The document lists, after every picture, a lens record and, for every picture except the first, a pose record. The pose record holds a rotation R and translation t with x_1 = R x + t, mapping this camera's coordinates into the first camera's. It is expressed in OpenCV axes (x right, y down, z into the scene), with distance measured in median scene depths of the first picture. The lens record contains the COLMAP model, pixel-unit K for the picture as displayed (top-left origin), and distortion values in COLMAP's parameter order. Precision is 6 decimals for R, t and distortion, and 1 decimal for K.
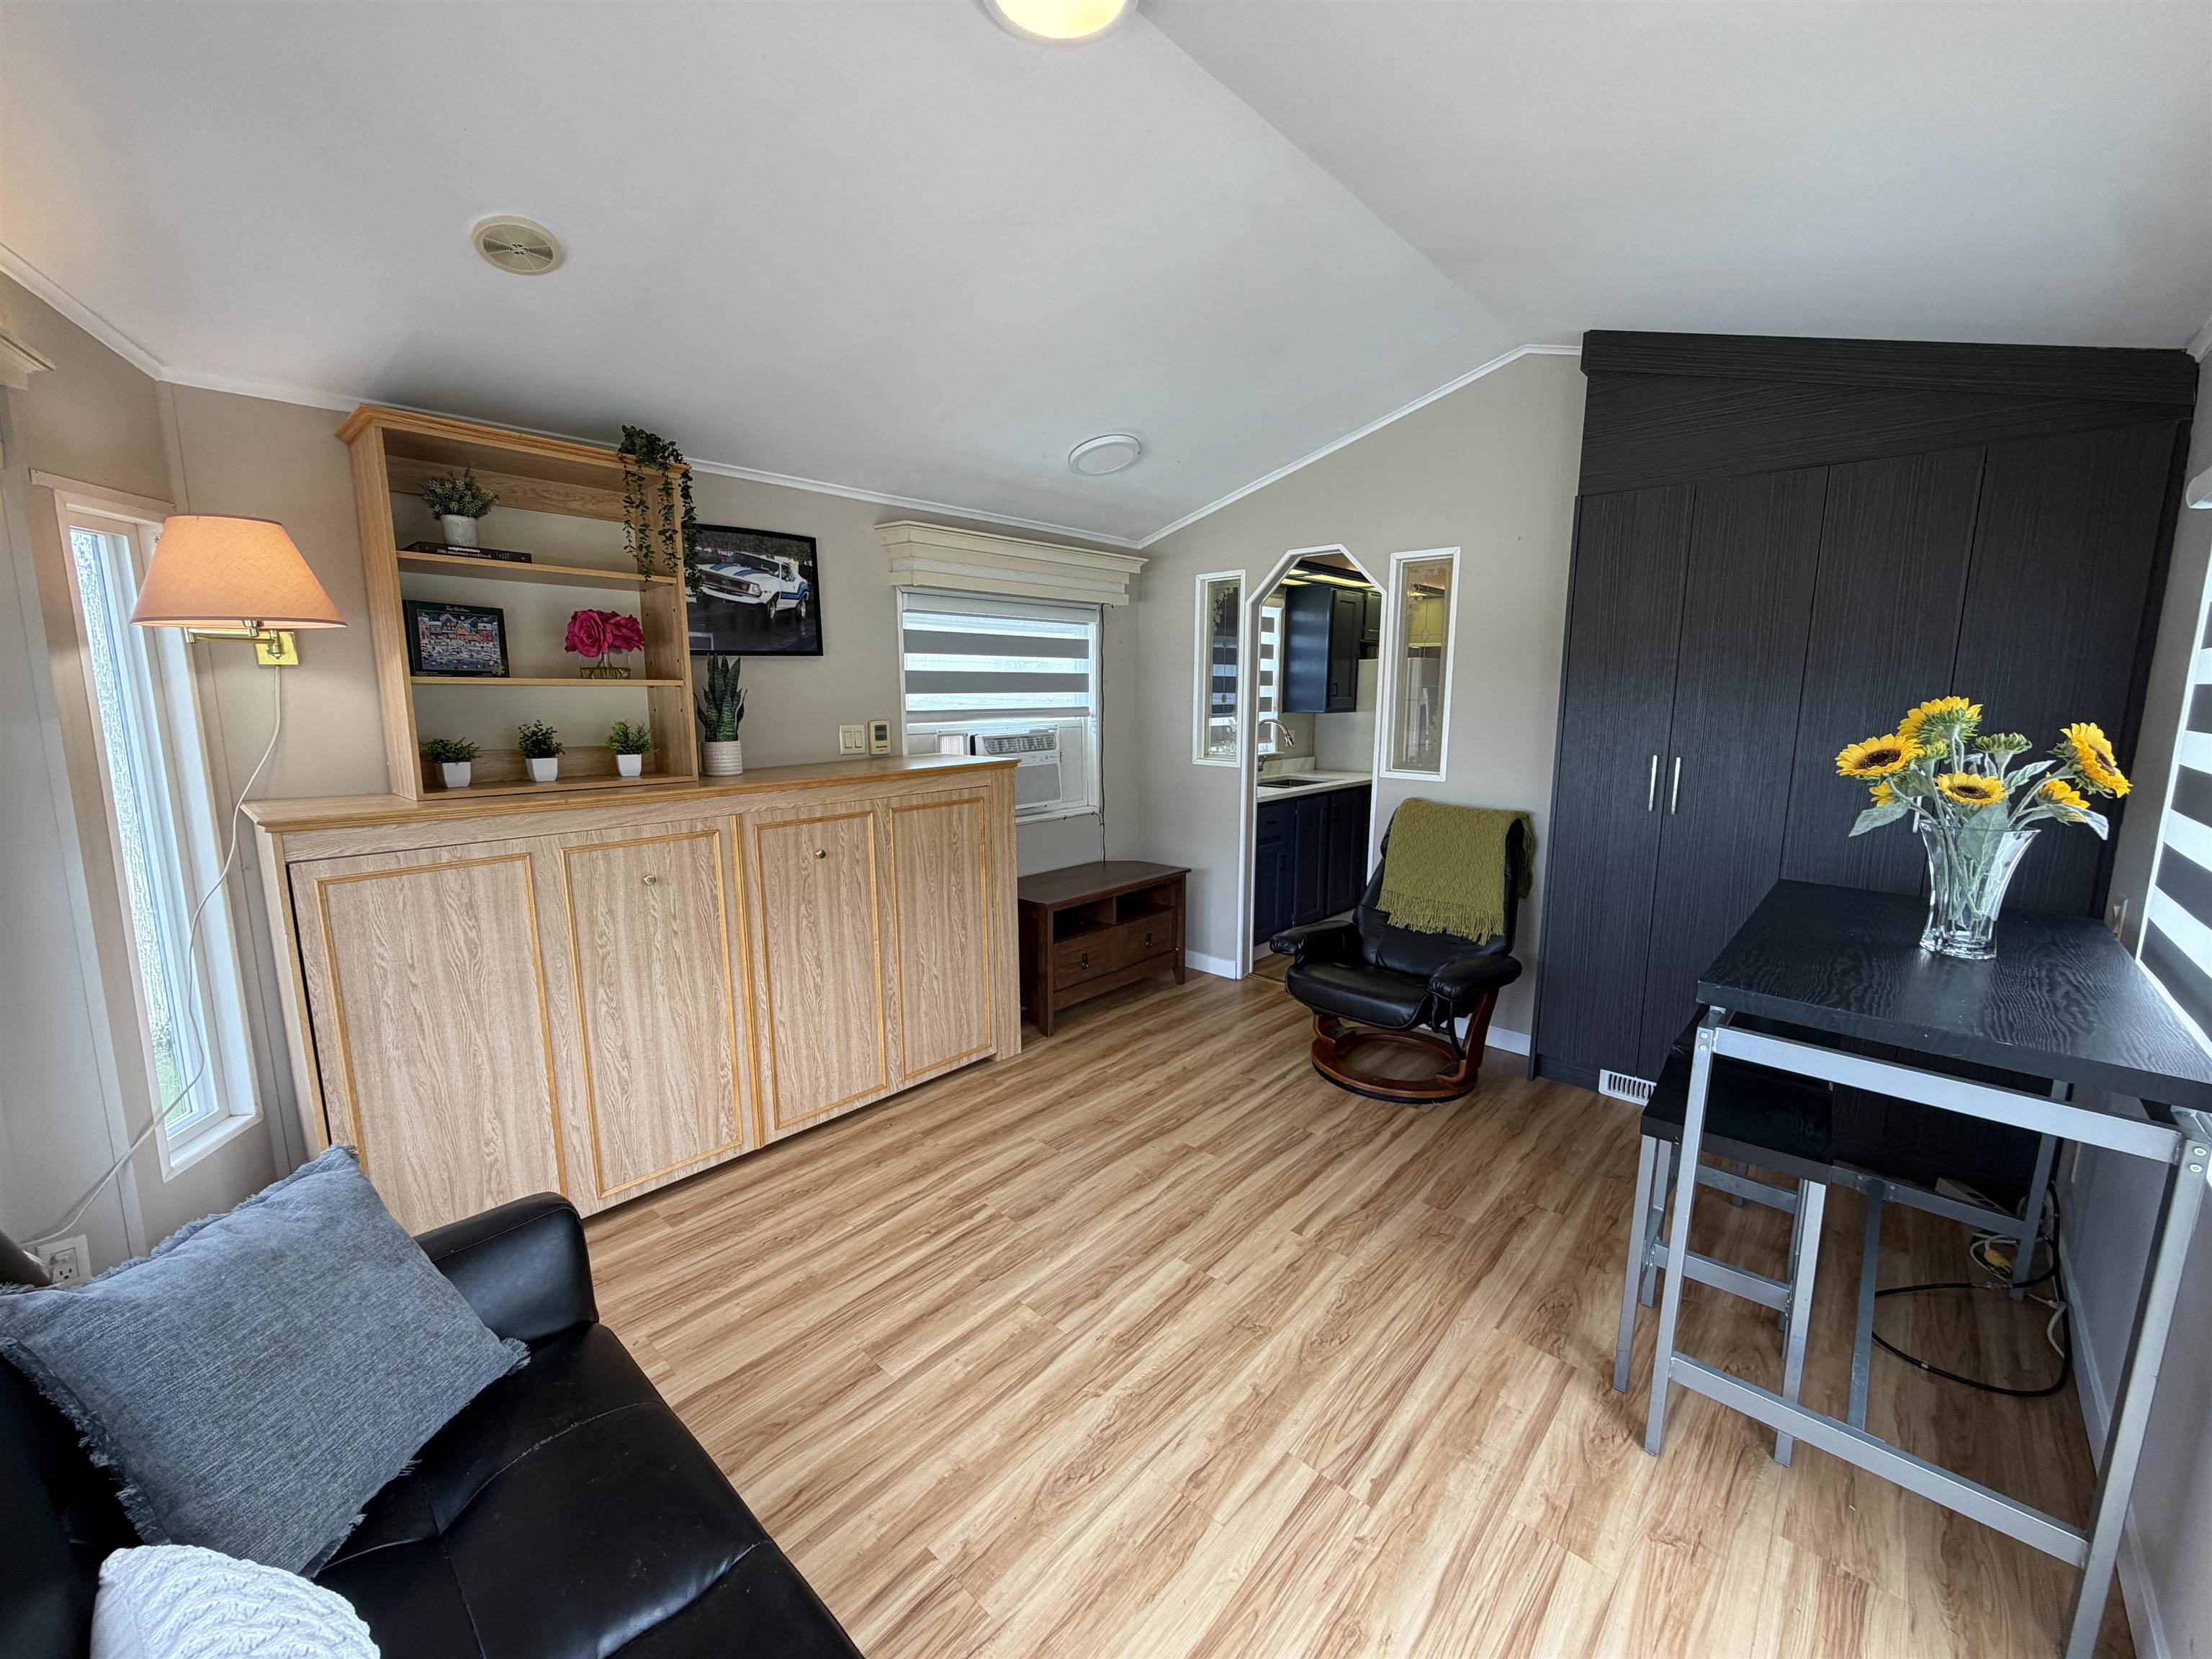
lens RADIAL K [[880.6, 0, 1109.0], [0, 880.6, 832.2], [0, 0, 1]] dist [-0.000469, 0.000007]
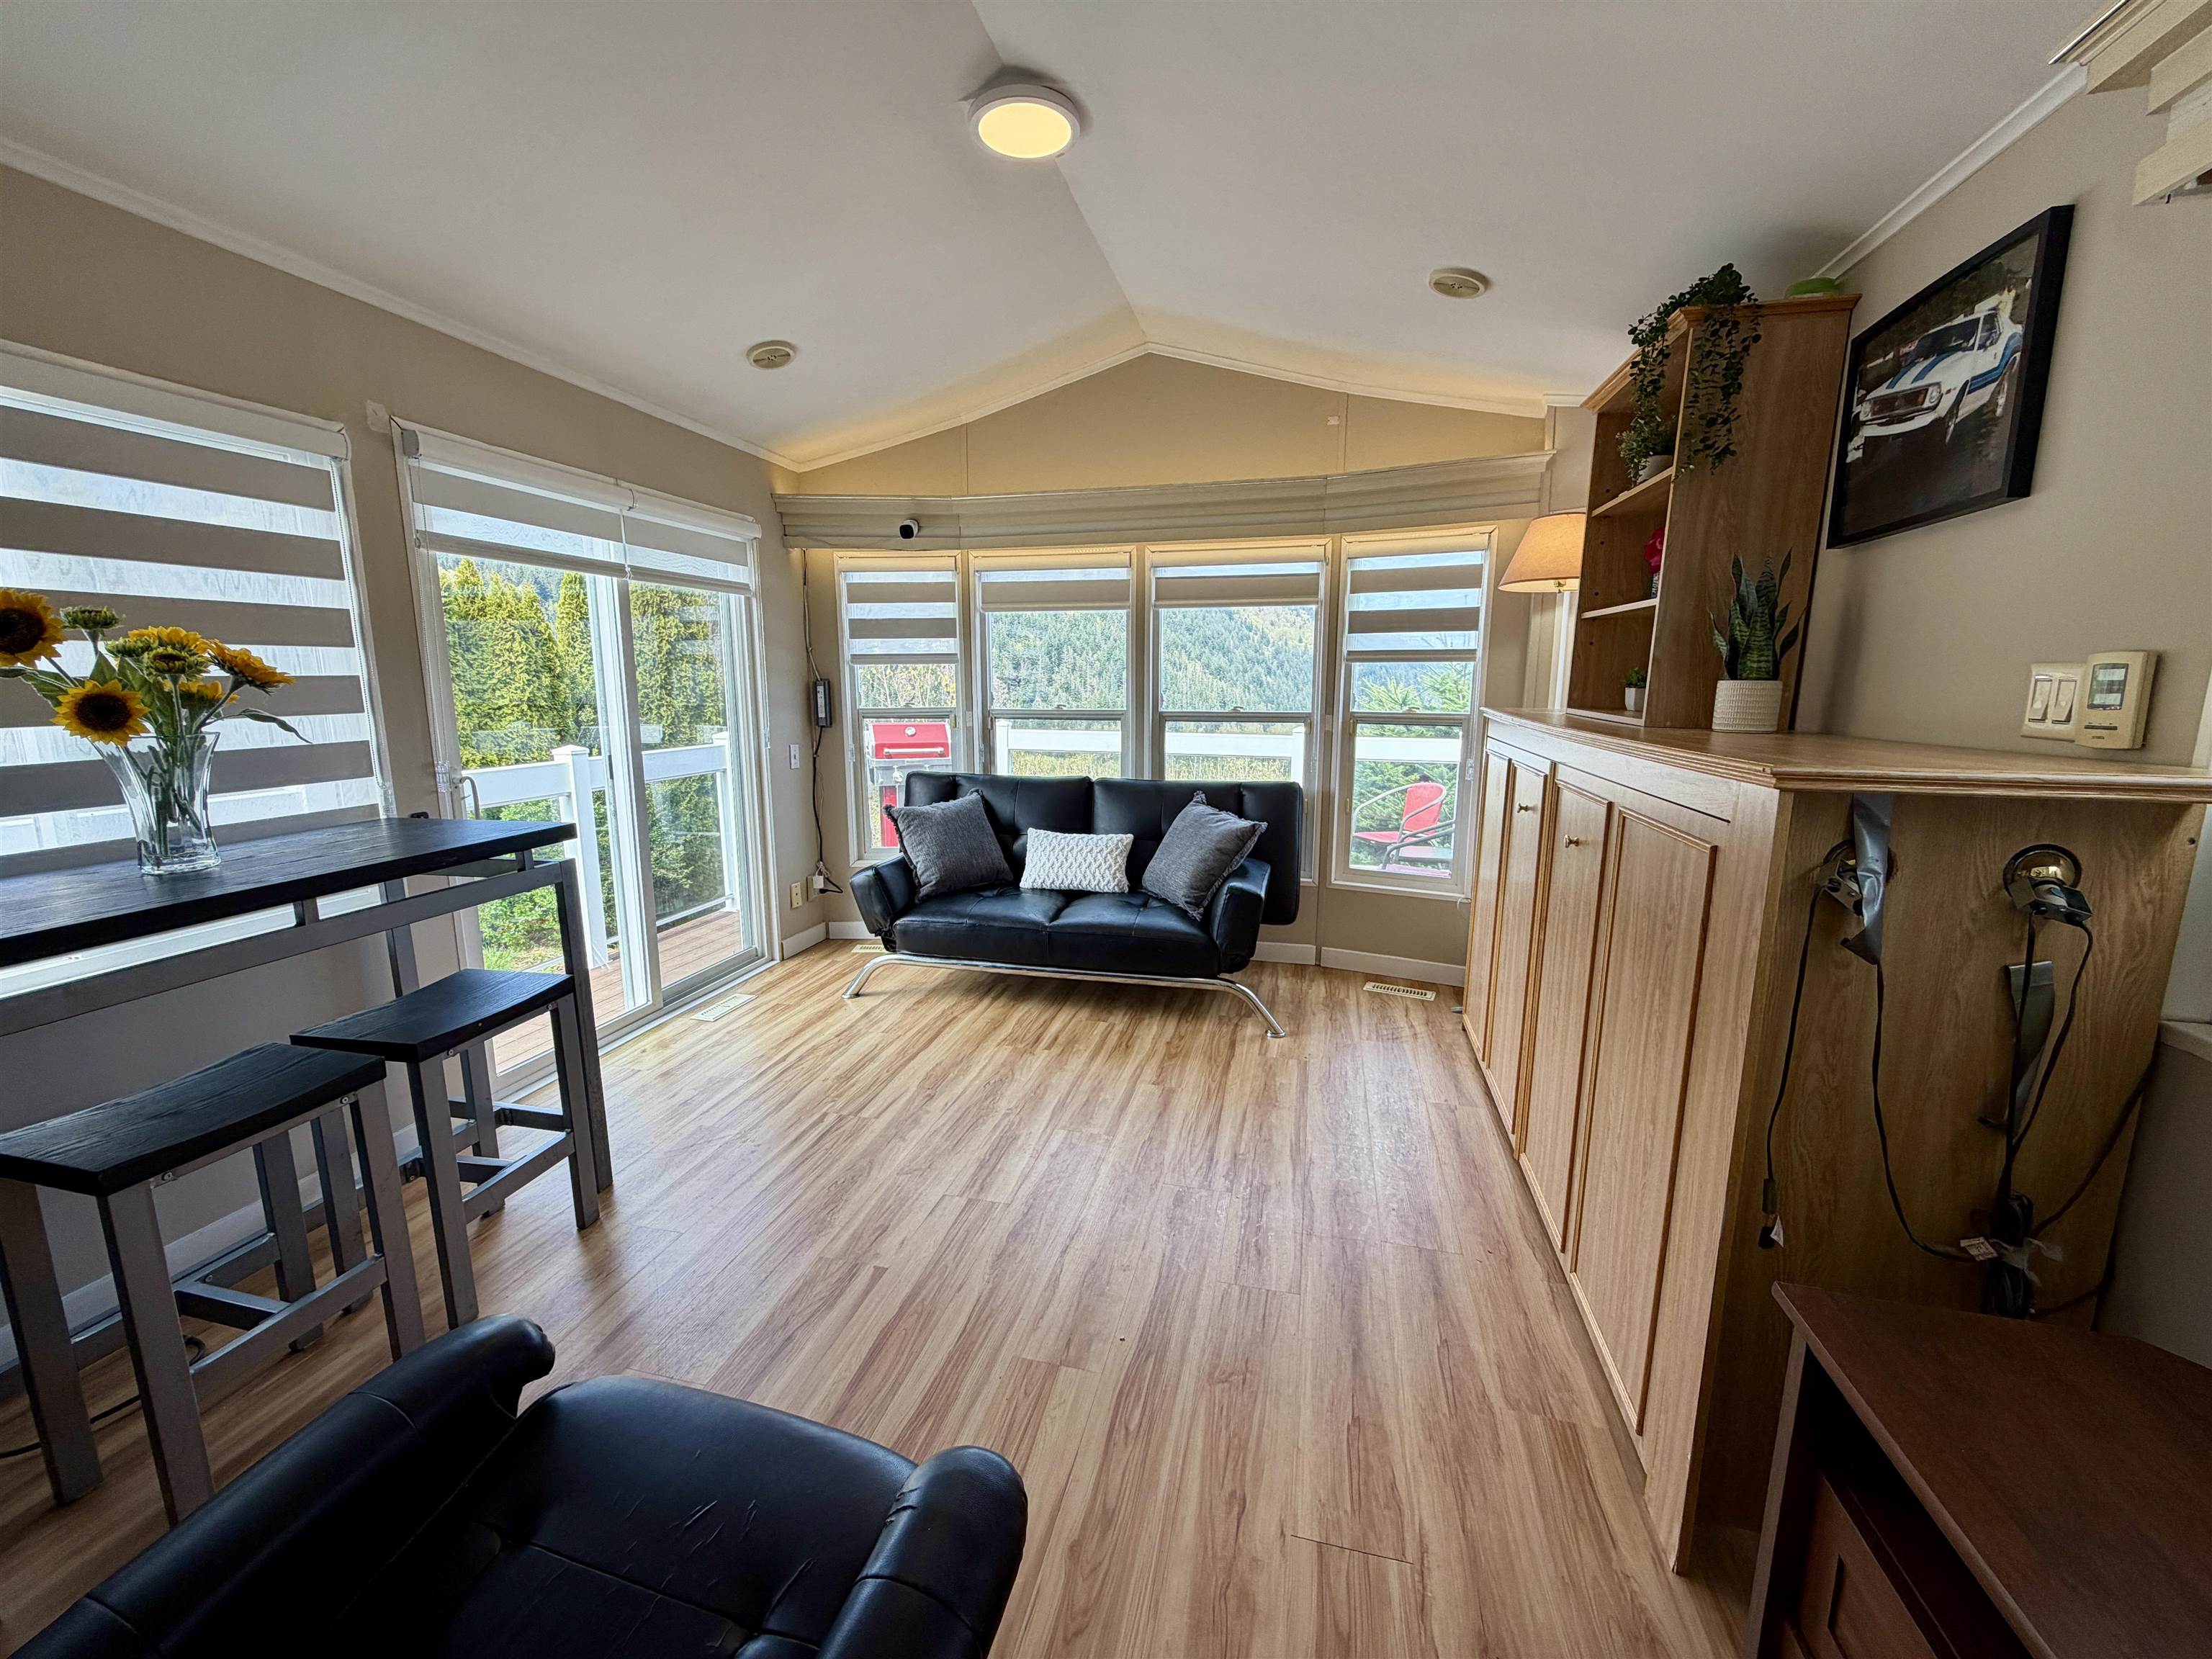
lens RADIAL K [[880.6, 0, 1103.4], [0, 880.6, 829.0], [0, 0, 1]] dist [-0.000469, 0.000007]
pose [[-0.881907, 0.080189, -0.464554, 0.425278], [-0.075983, 0.948364, 0.307949, -0.227243], [0.465260, 0.306881, -0.830275, 1.854251]]
